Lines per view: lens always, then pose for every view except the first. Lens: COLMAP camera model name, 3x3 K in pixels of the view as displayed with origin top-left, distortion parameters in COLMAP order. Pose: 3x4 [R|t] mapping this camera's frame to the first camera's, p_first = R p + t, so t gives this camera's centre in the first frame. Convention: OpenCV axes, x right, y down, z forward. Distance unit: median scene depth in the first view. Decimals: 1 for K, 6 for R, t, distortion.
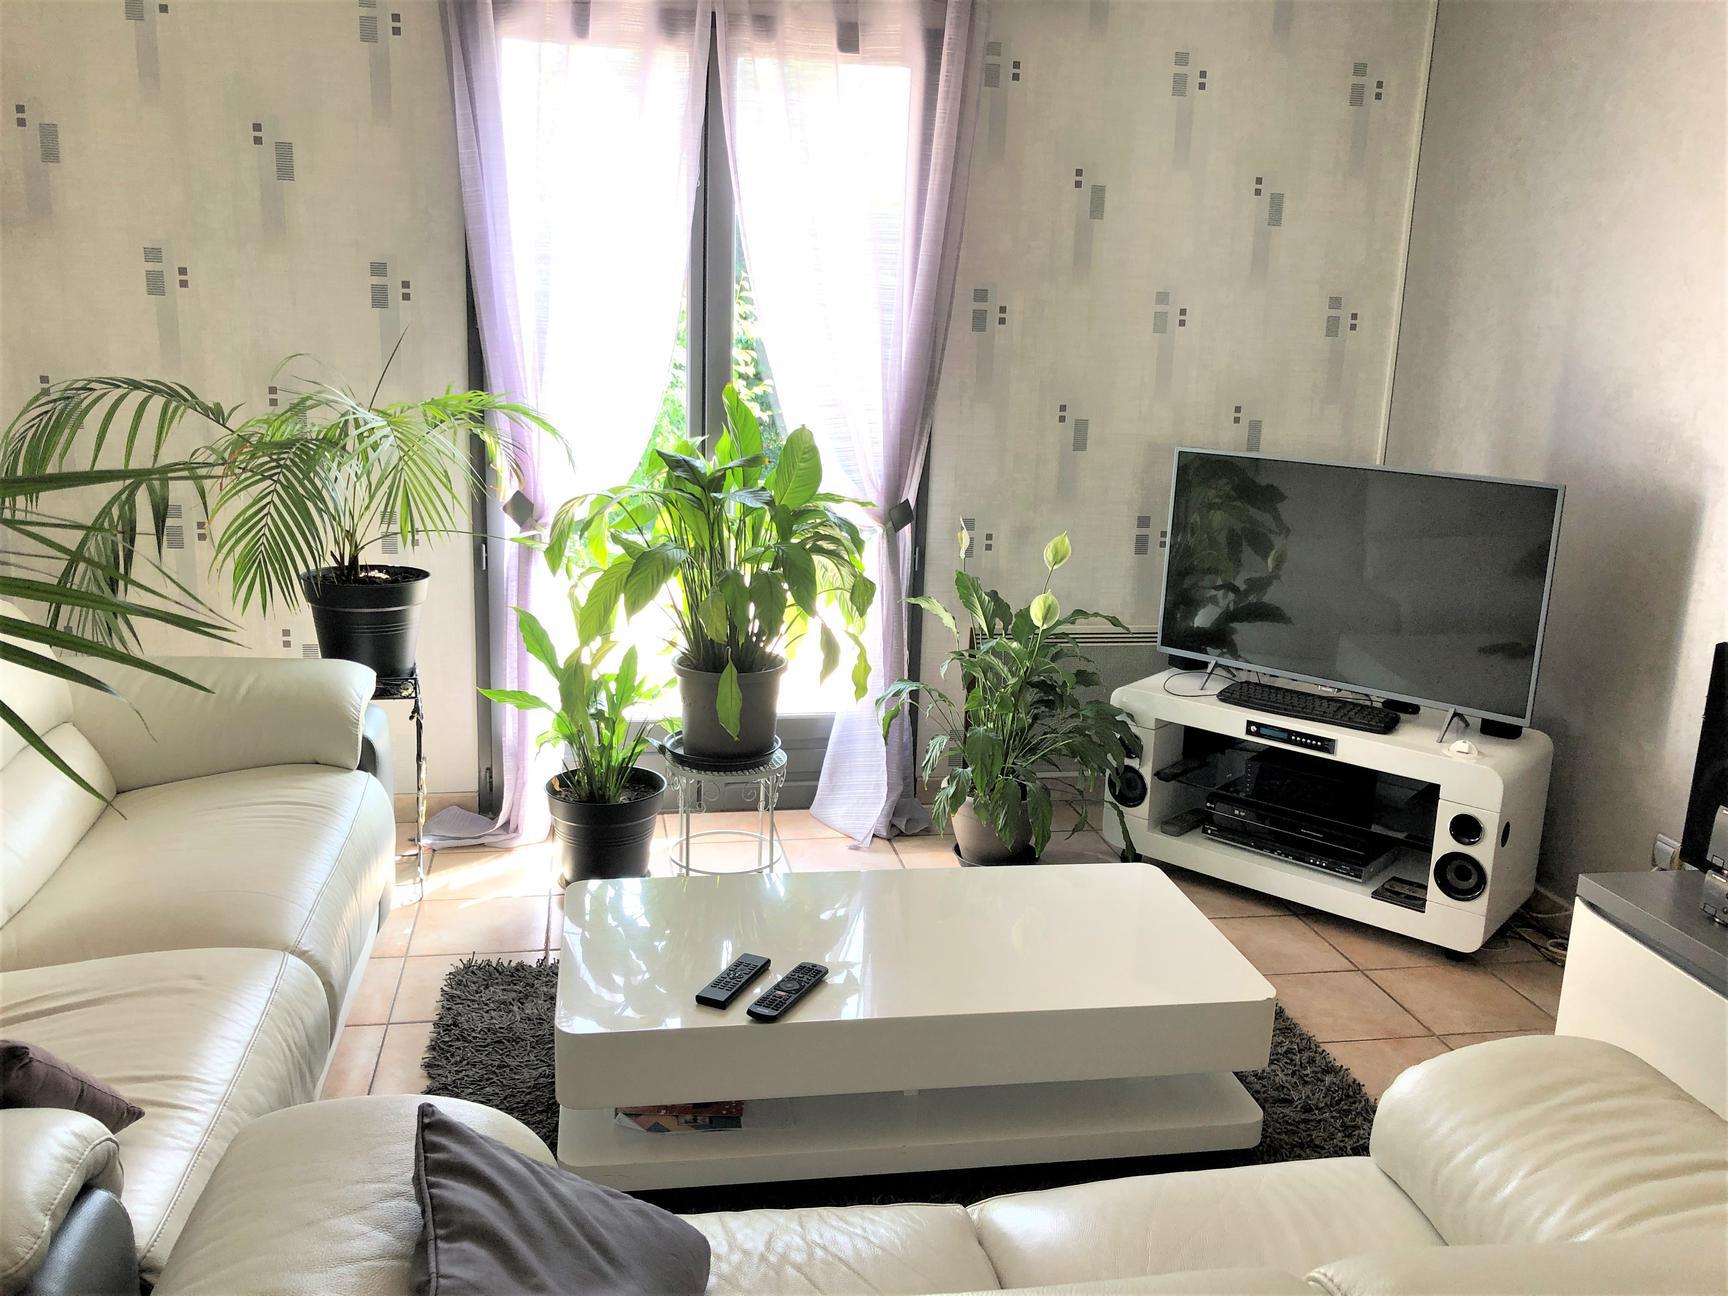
lens RADIAL K [[1441.1, 0, 852.7], [0, 1441.1, 648.0], [0, 0, 1]] dist [0.062981, -0.072184]
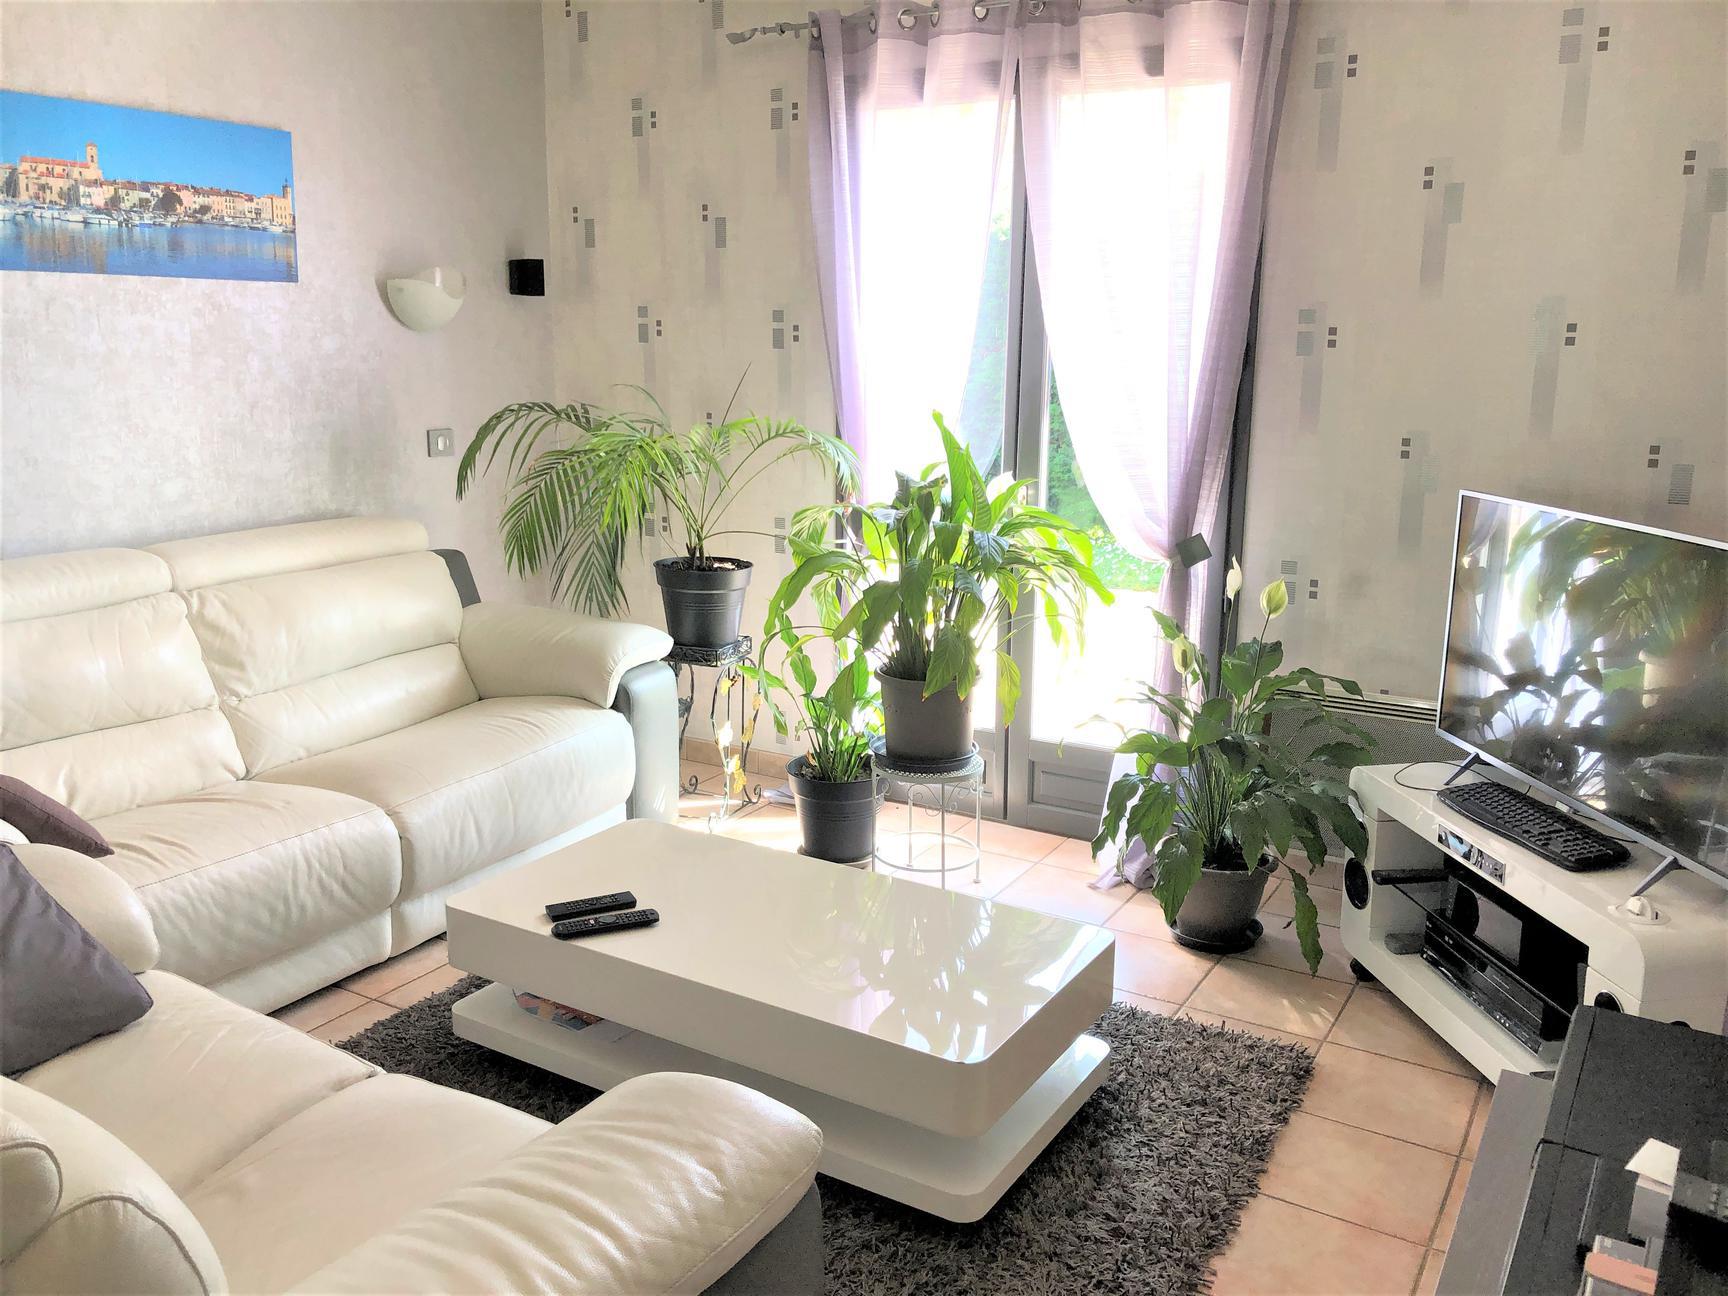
lens RADIAL K [[1441.1, 0, 850.2], [0, 1441.1, 654.5], [0, 0, 1]] dist [0.062981, -0.072184]
pose [[0.741091, 0.118510, -0.660863, 0.532937], [-0.133745, 0.990630, 0.027663, -0.022254], [0.657948, 0.067886, 0.749997, 0.153214]]
